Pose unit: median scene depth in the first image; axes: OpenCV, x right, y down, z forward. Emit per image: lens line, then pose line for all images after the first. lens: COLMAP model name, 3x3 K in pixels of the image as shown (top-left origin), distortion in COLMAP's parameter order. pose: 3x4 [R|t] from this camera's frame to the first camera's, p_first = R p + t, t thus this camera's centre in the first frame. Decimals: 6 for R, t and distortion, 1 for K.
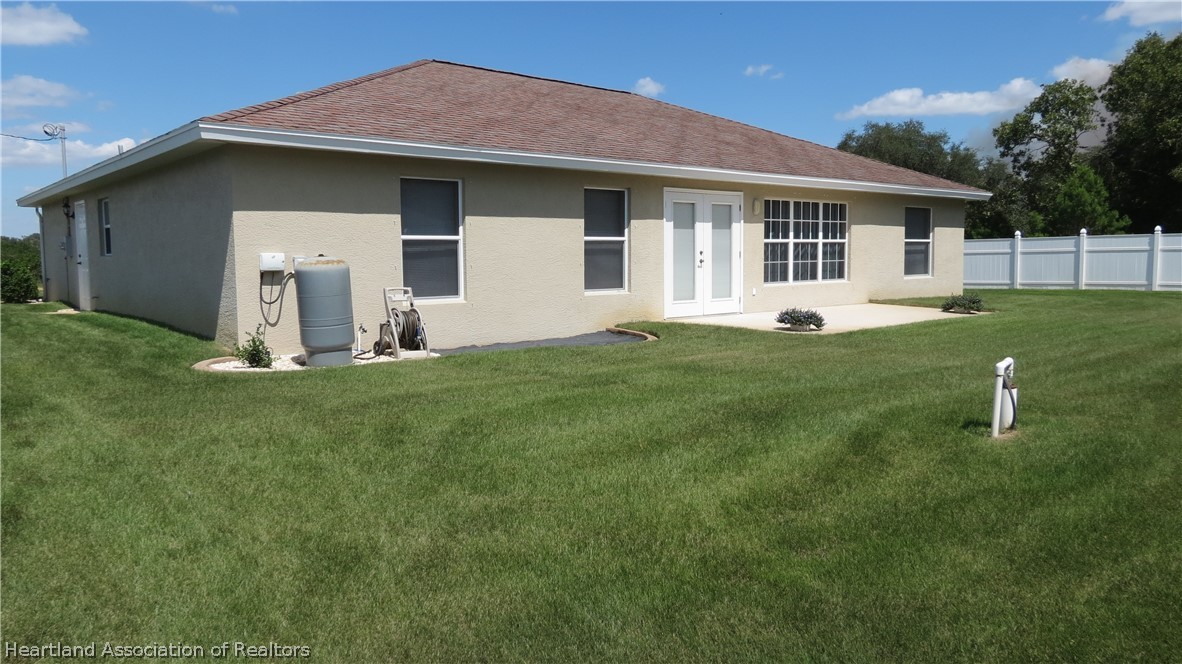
lens RADIAL K [[840.0, 0, 591.0], [0, 840.0, 332.0], [0, 0, 1]] dist [-0.052925, -0.000100]
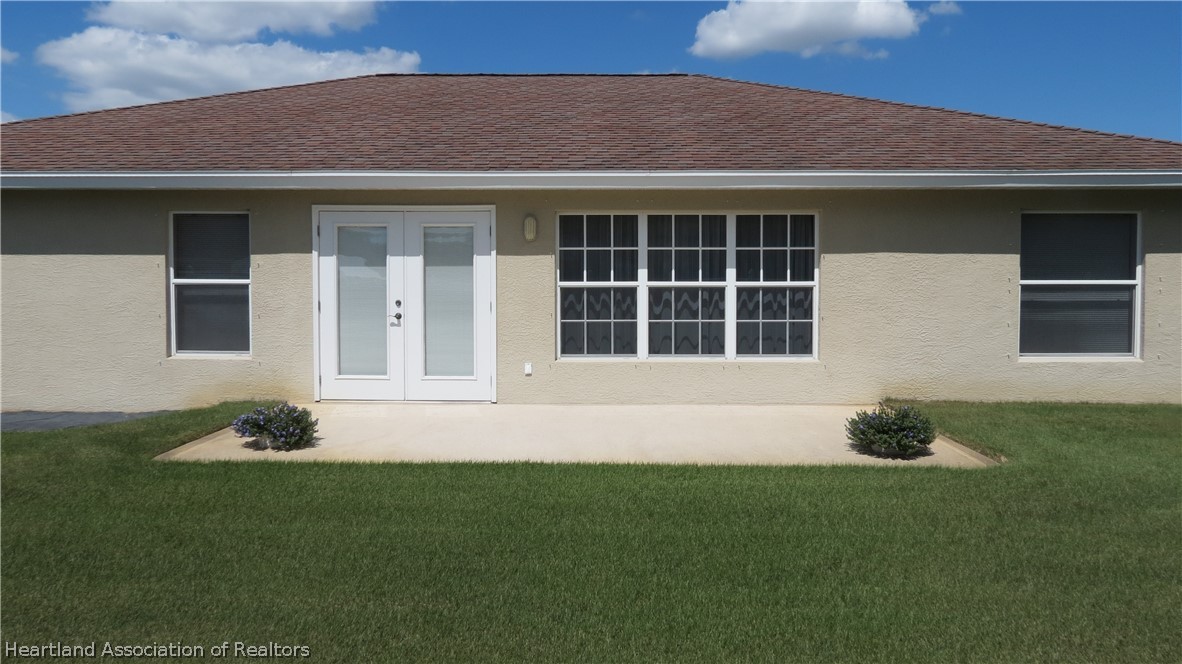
lens RADIAL K [[888.3, 0, 591.0], [0, 888.3, 332.0], [0, 0, 1]] dist [-0.000783, 0.000455]
pose [[0.744095, 0.034459, -0.667185, 0.641754], [-0.071801, 0.997009, -0.028583, -0.058124], [0.664205, 0.069173, 0.744344, 0.542745]]
